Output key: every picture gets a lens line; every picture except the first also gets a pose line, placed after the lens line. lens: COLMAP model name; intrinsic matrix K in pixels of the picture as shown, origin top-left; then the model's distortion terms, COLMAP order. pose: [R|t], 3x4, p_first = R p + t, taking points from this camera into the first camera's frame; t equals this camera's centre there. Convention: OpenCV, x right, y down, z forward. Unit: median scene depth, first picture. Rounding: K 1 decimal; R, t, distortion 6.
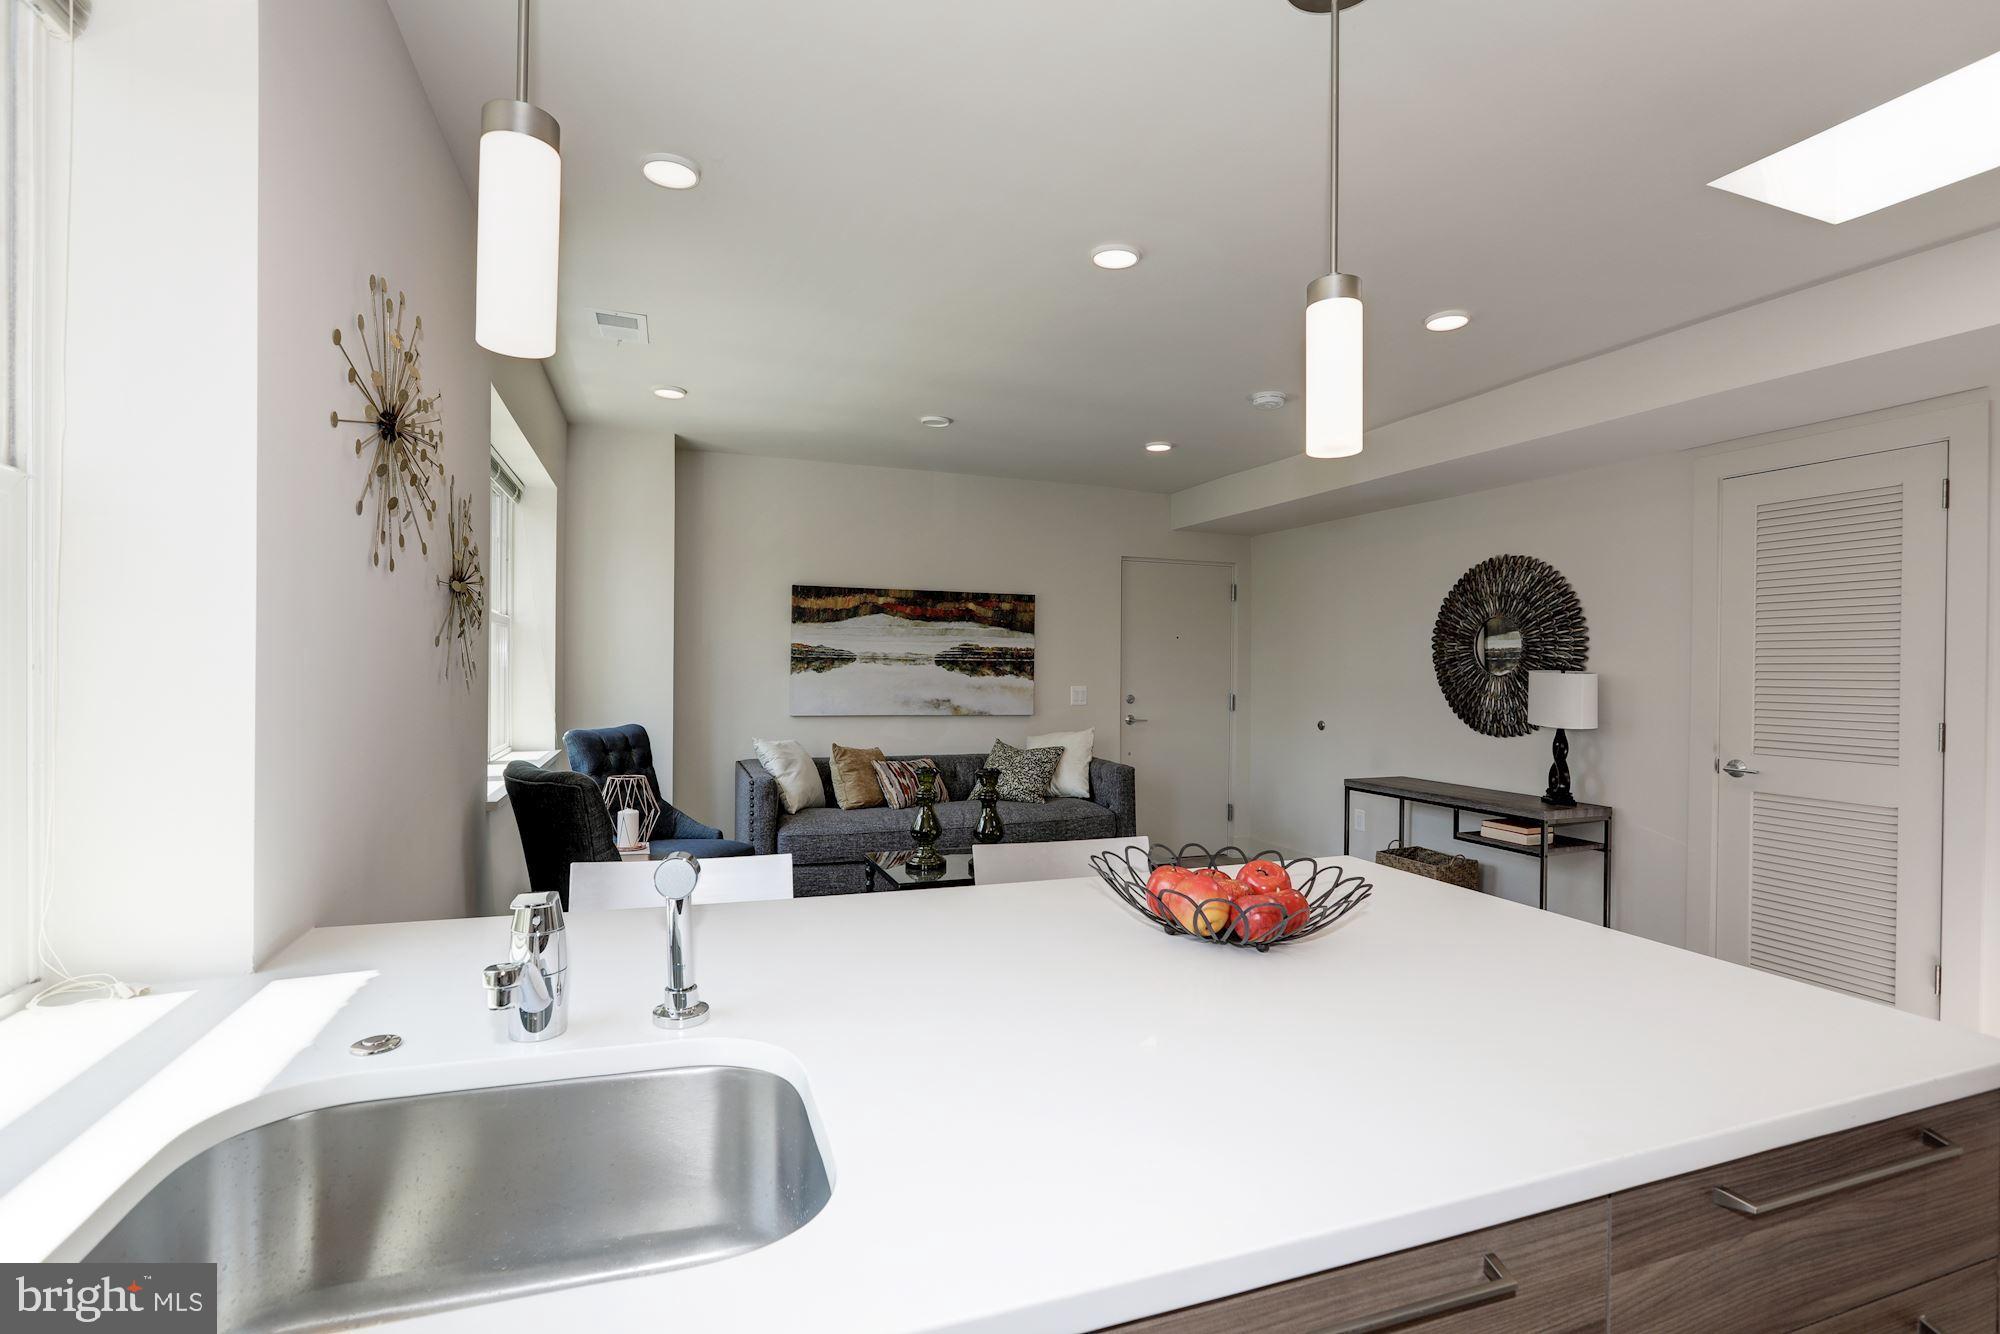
lens RADIAL K [[928.0, 0, 1000.0], [0, 928.0, 667.0], [0, 0, 1]] dist [-0.046180, 0.024519]
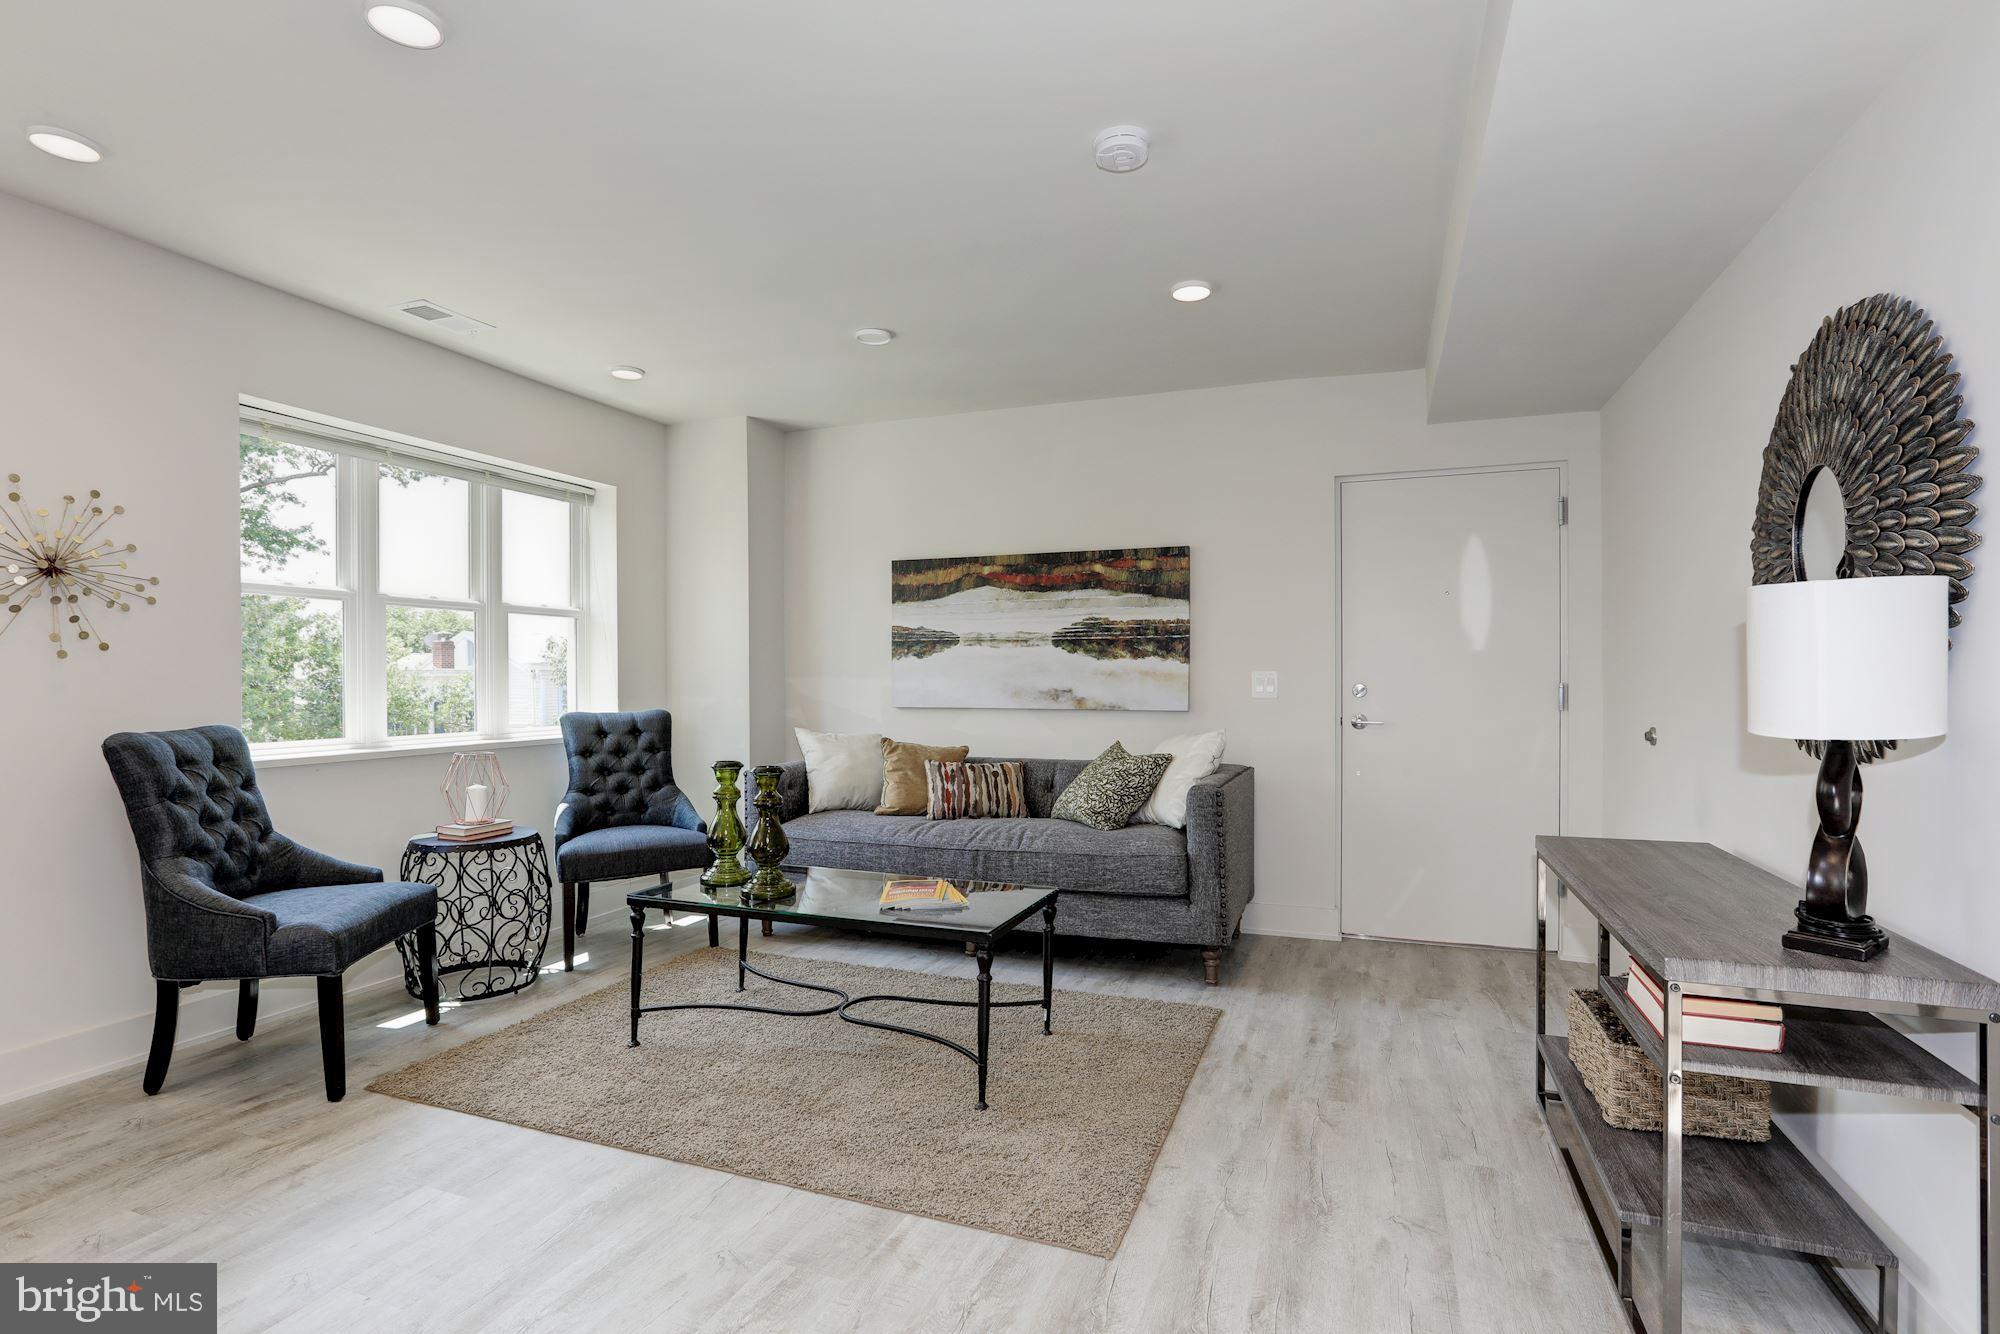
lens RADIAL K [[930.1, 0, 1002.0], [0, 930.1, 688.6], [0, 0, 1]] dist [-0.047418, -0.000414]
pose [[0.755743, -0.004920, -0.654850, 0.423635], [0.011477, 0.999918, 0.005733, 0.029685], [0.654768, -0.011848, 0.755737, 0.372678]]
